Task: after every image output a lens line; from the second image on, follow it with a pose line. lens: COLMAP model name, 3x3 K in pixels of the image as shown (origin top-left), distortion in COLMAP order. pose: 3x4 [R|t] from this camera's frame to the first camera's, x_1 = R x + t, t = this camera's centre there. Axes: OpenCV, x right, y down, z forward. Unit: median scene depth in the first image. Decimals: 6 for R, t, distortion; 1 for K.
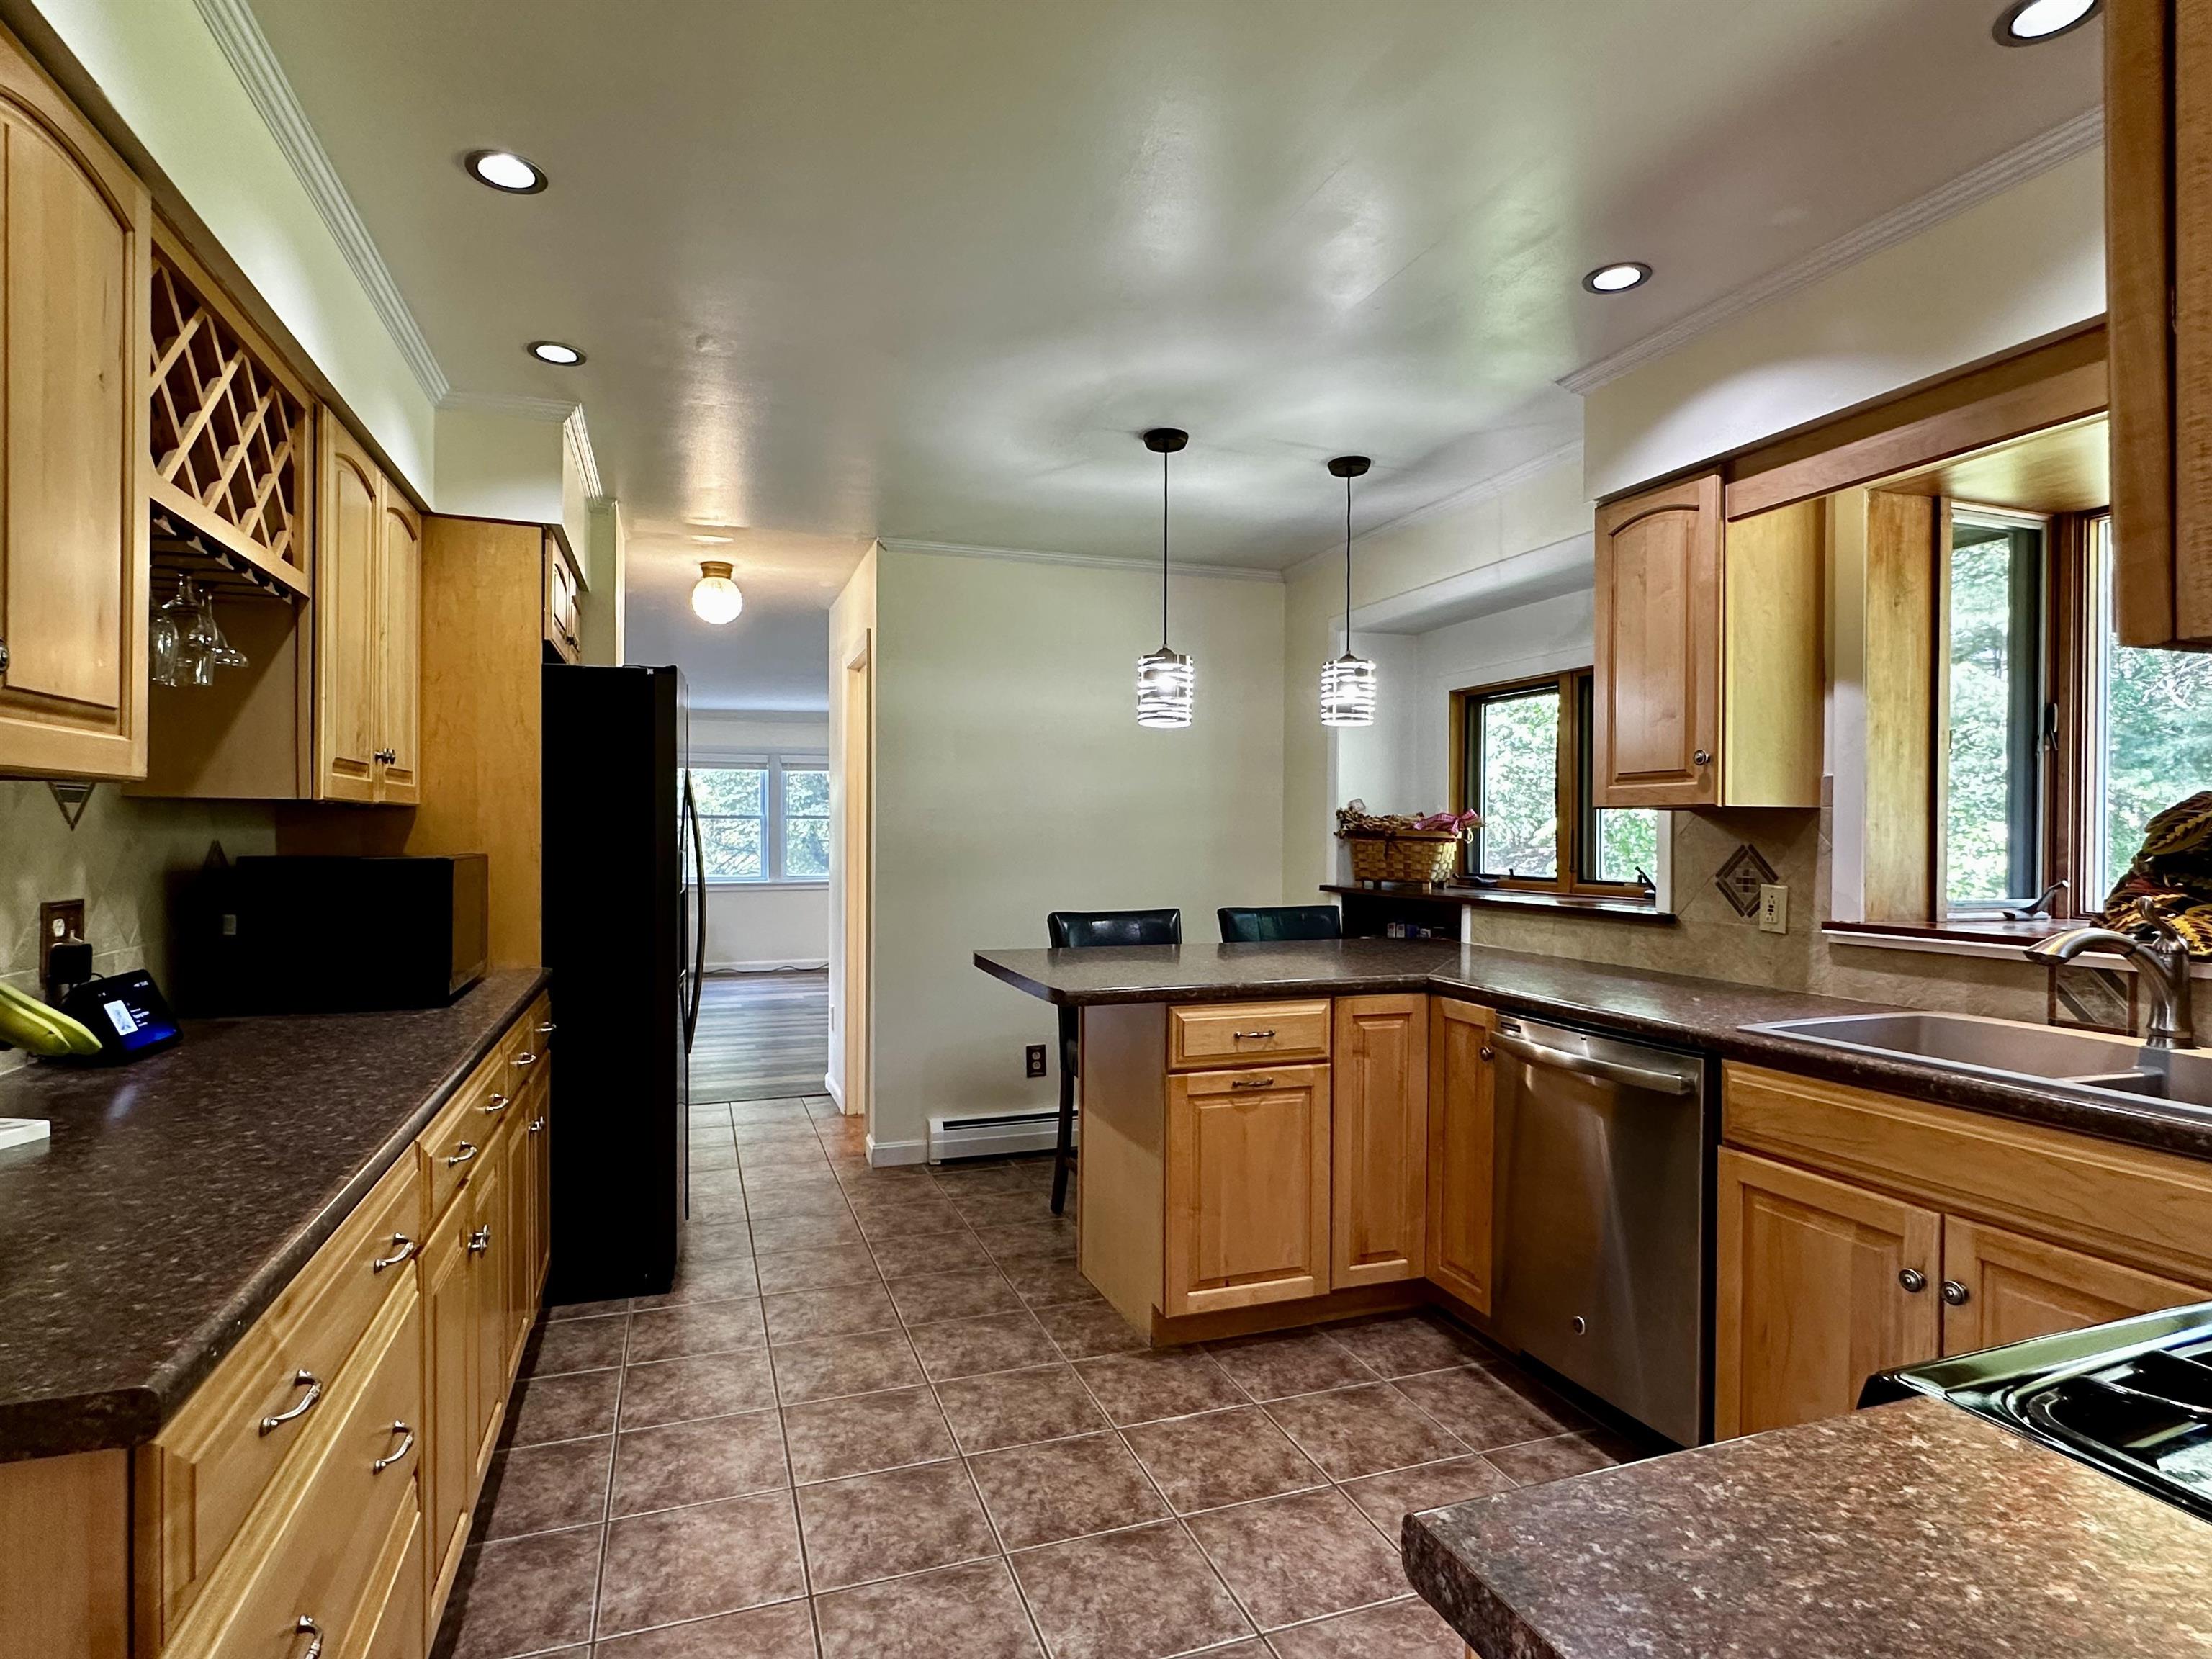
lens RADIAL K [[1146.6, 0, 1106.0], [0, 1146.6, 829.5], [0, 0, 1]] dist [-0.002933, 0.000219]
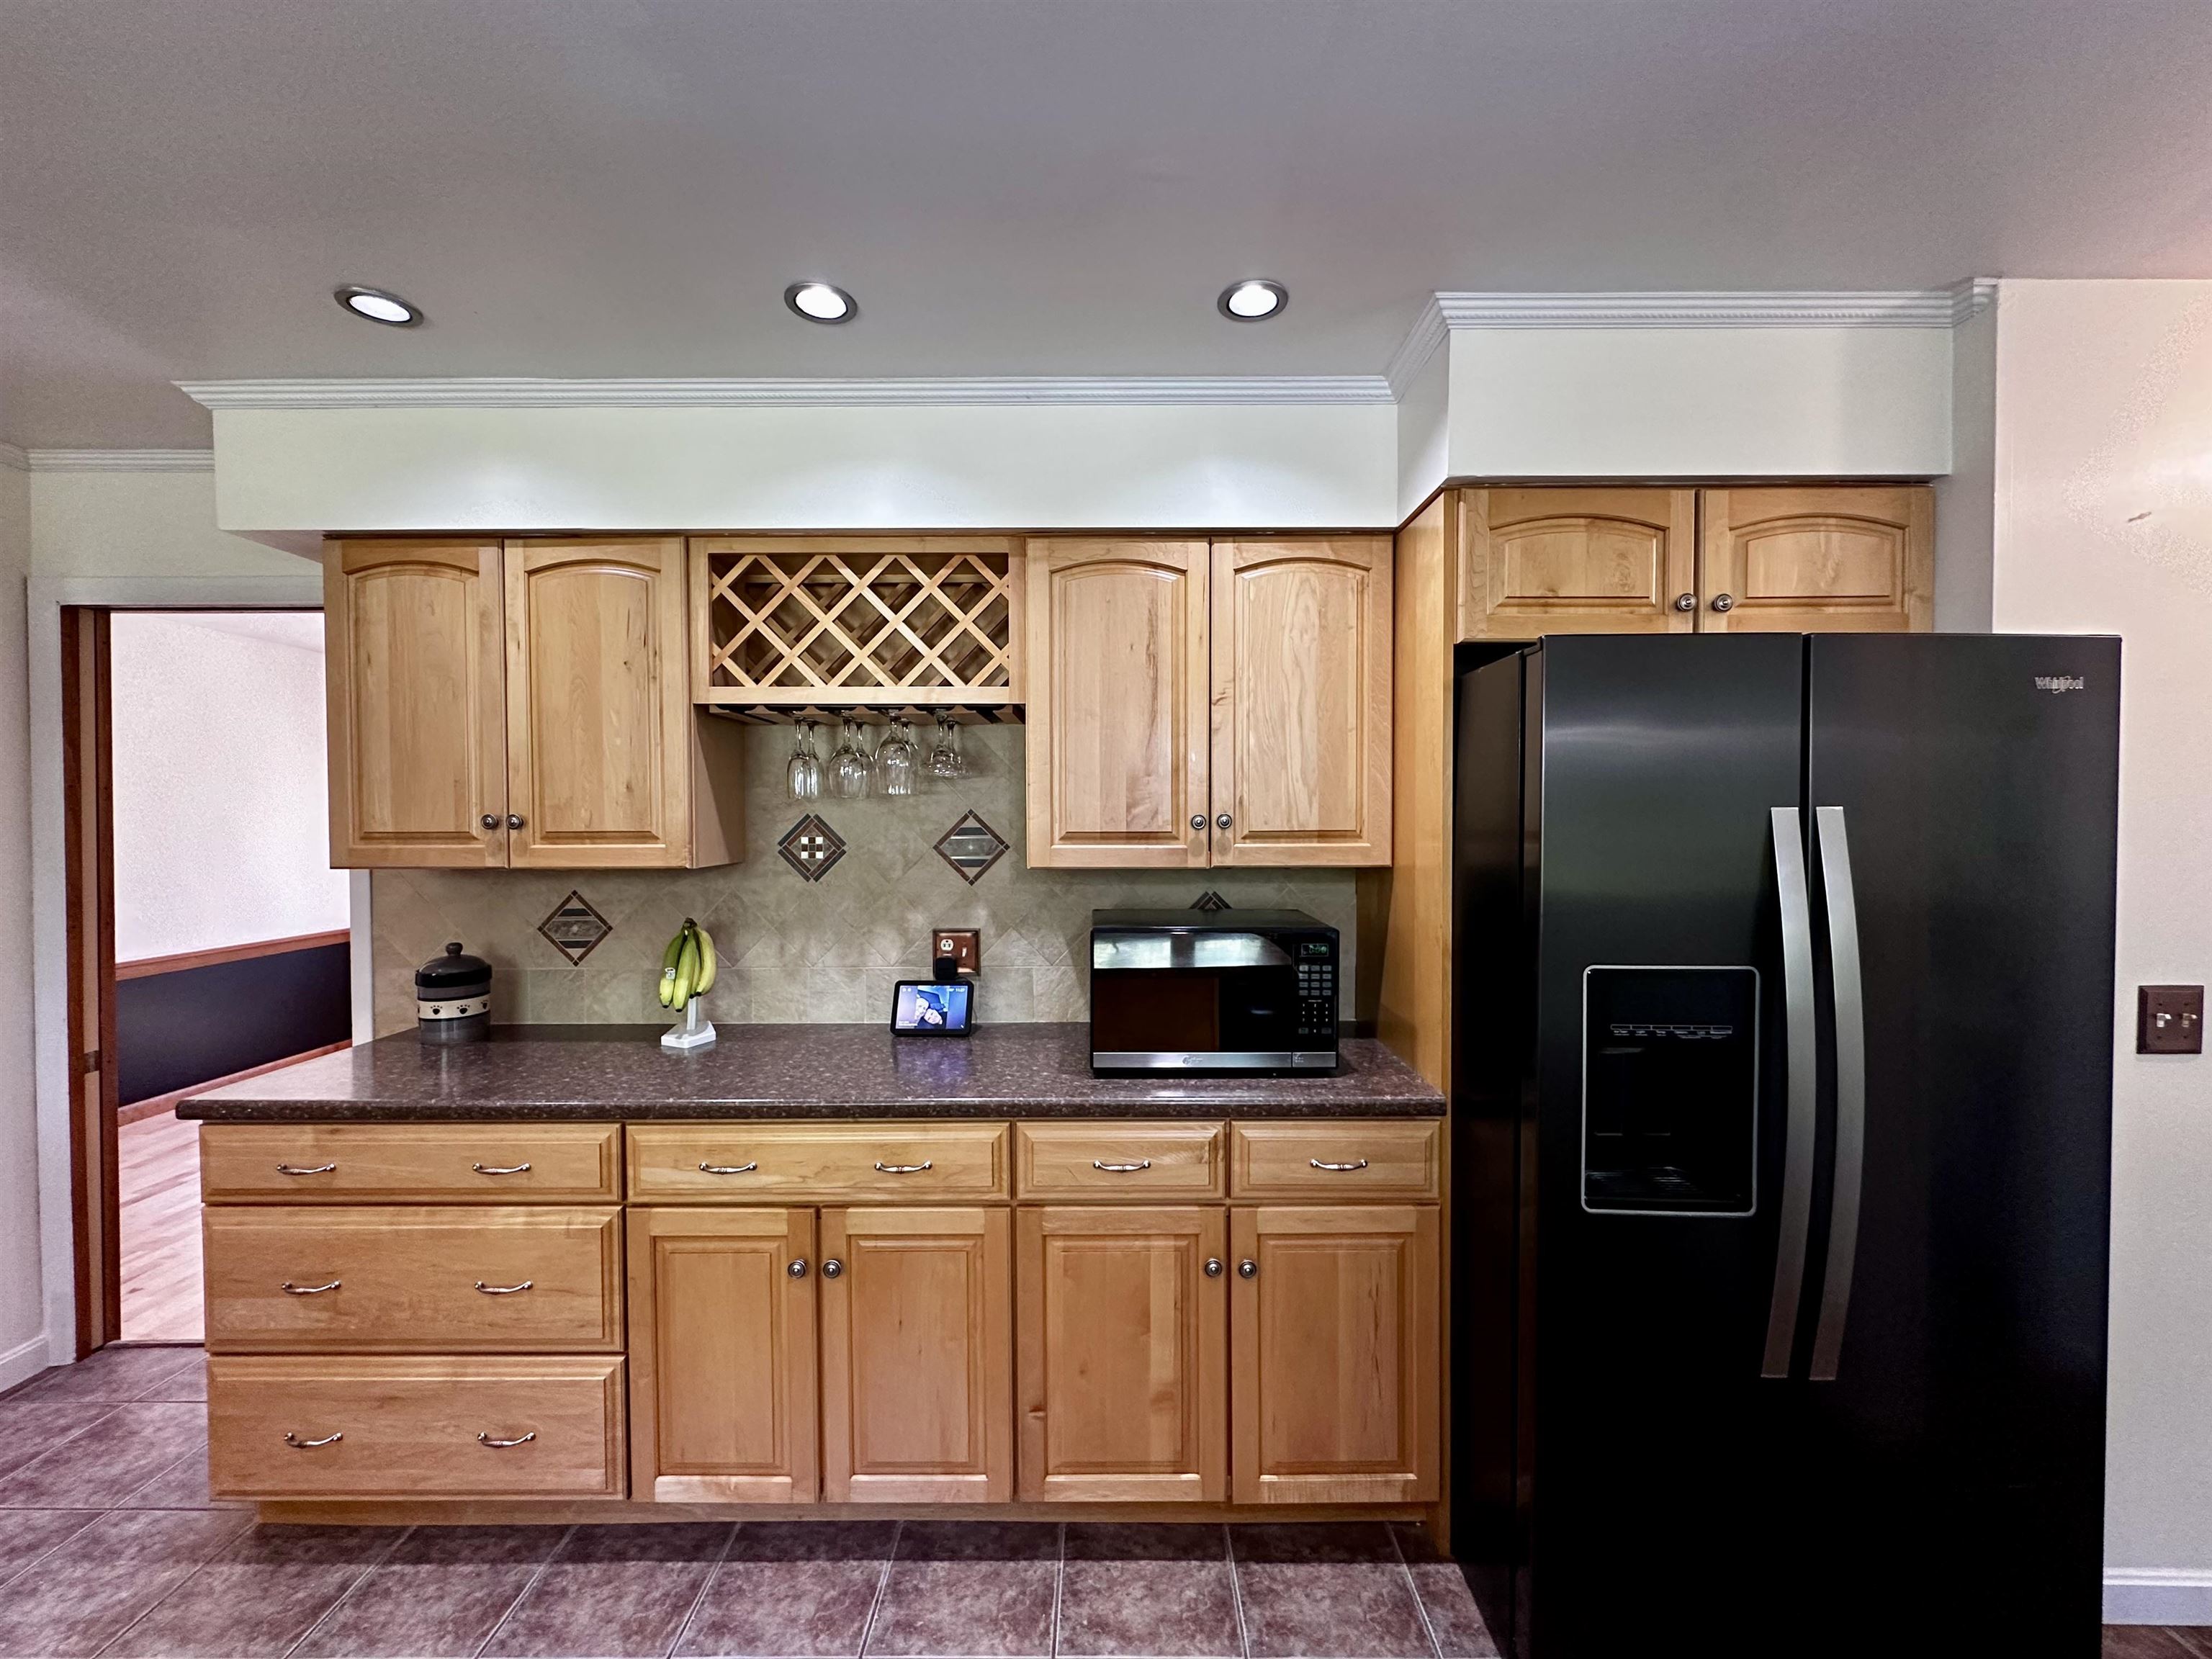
lens RADIAL K [[886.5, 0, 1106.0], [0, 886.5, 829.5], [0, 0, 1]] dist [-0.003412, -0.000438]
pose [[-0.341960, 0.010302, -0.939658, 0.128505], [0.001309, 0.999944, 0.010487, -0.061610], [0.939713, 0.002356, -0.341955, 1.118419]]
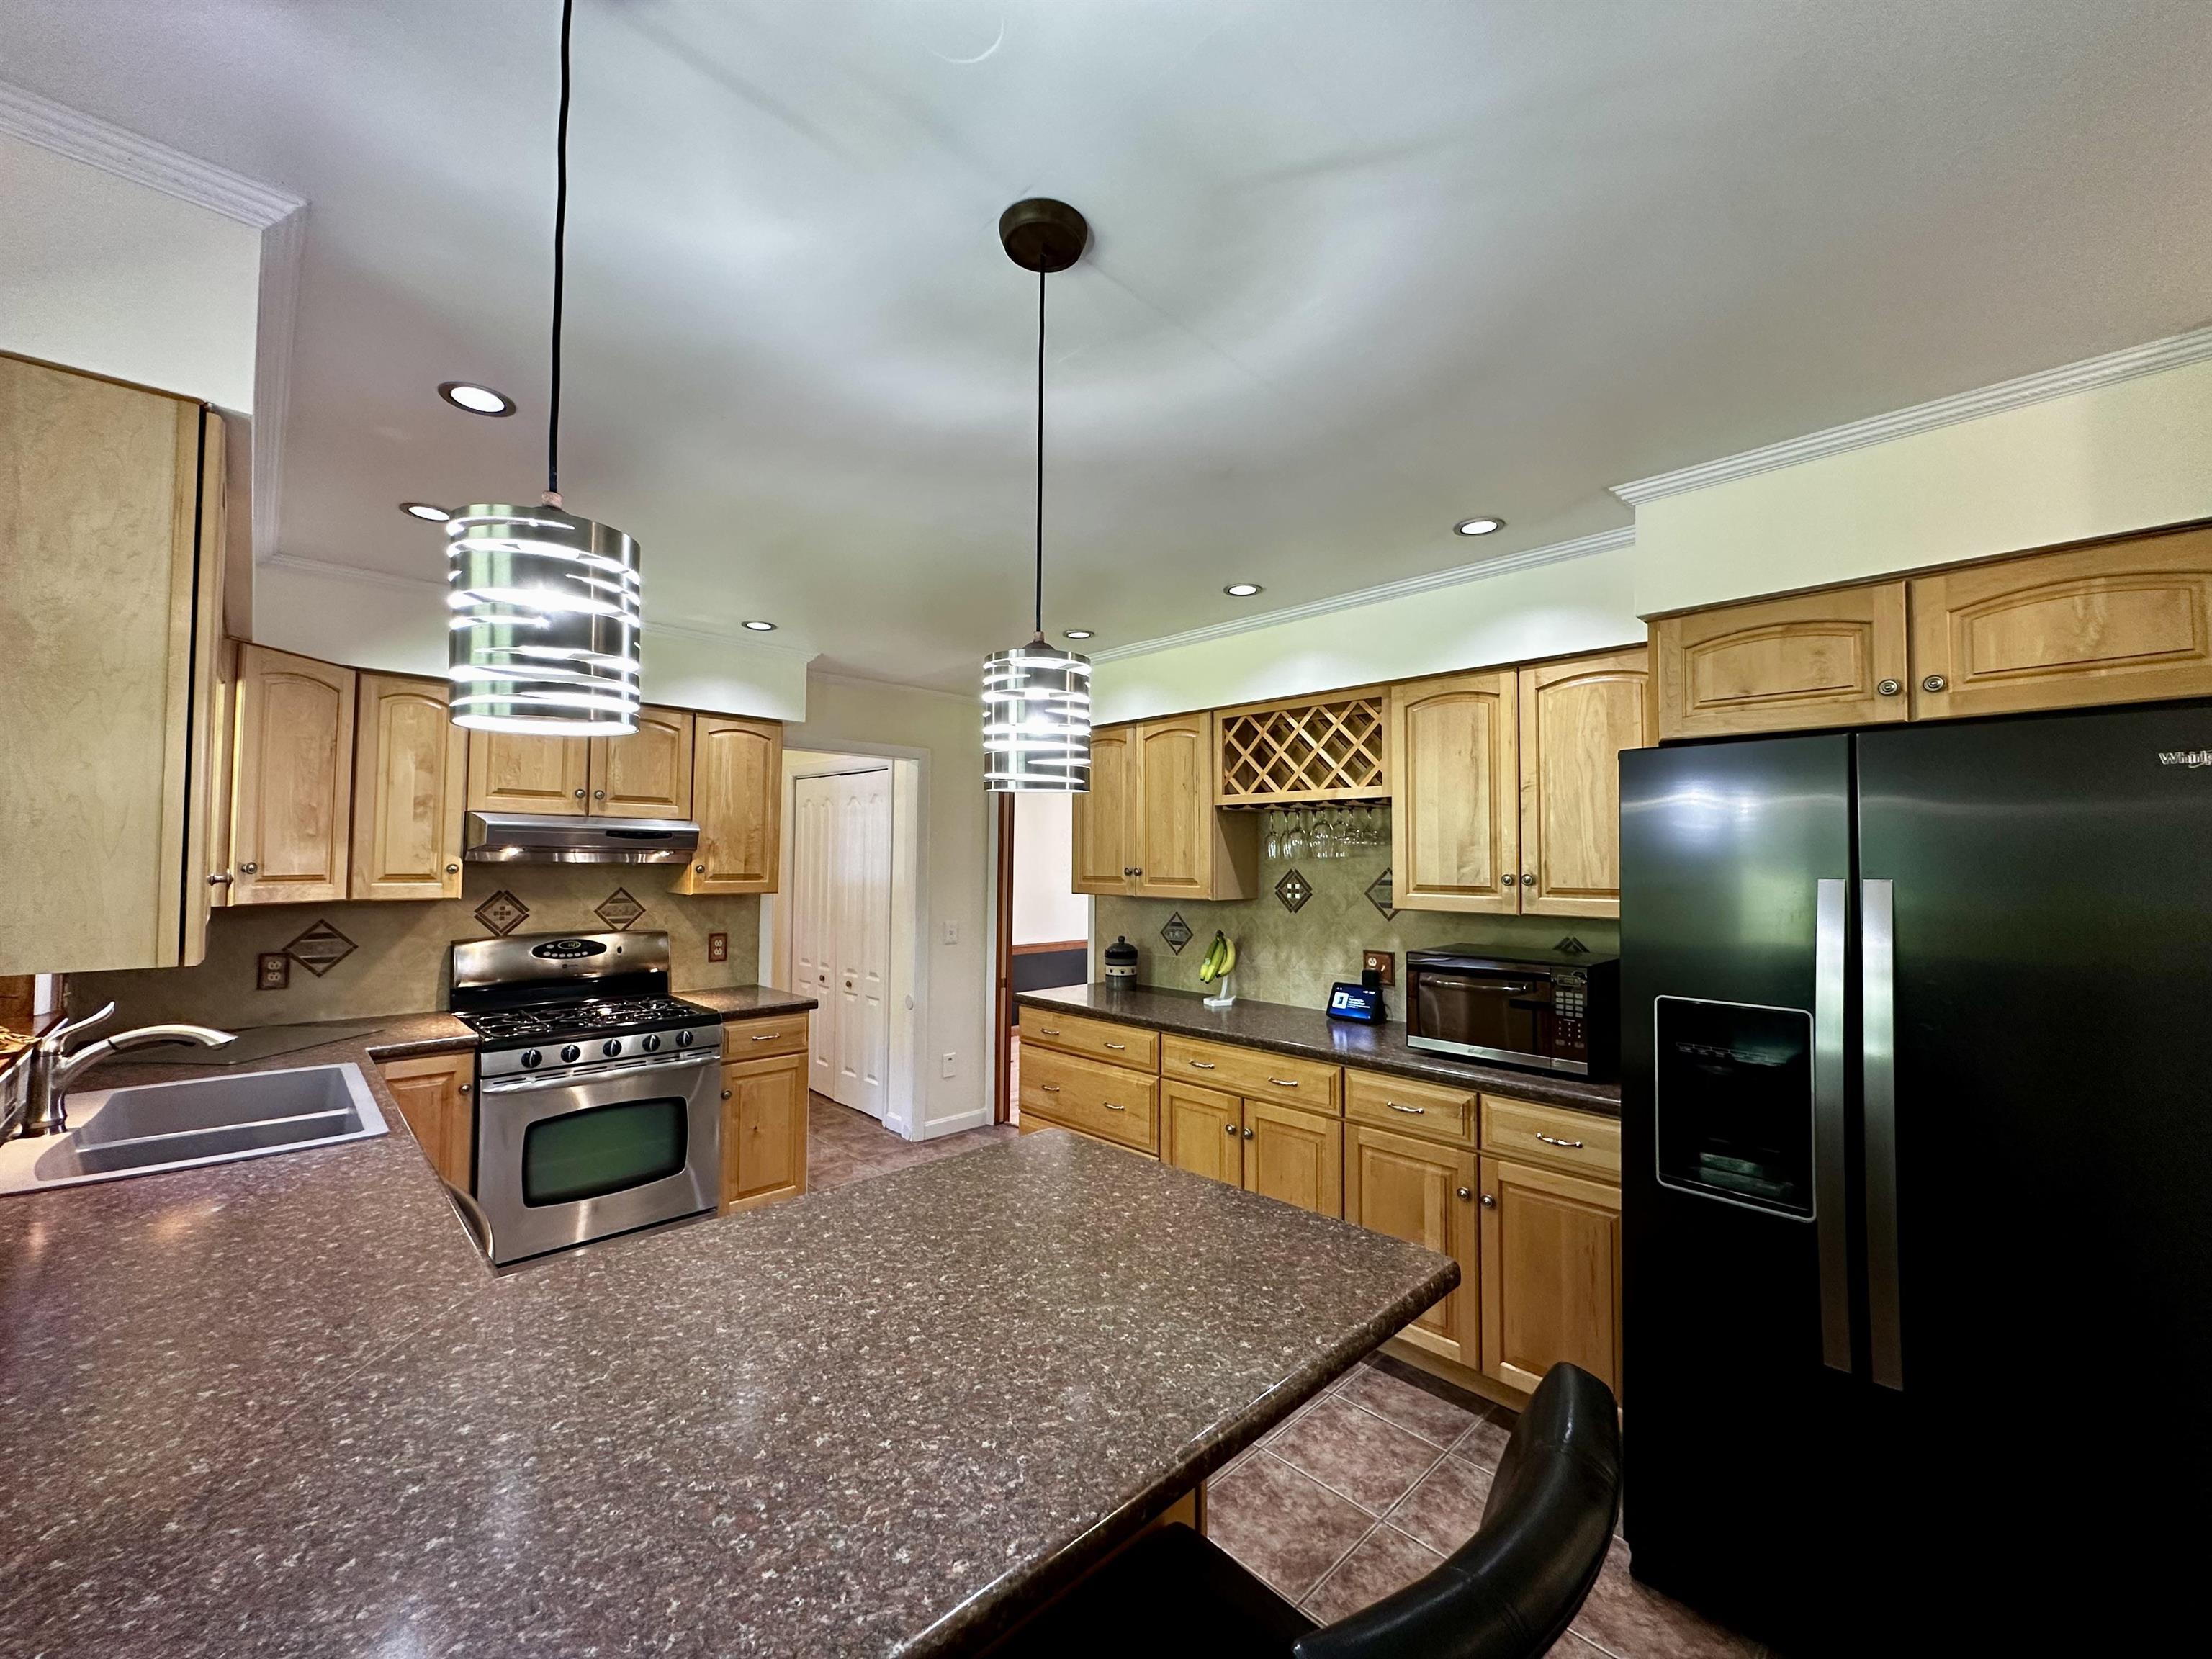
lens RADIAL K [[886.5, 0, 1106.0], [0, 886.5, 829.5], [0, 0, 1]] dist [-0.003412, -0.000438]
pose [[-0.912239, -0.026127, -0.408824, 0.207607], [-0.011445, 0.999200, -0.038319, -0.071699], [0.409498, -0.030277, -0.911808, 1.581875]]
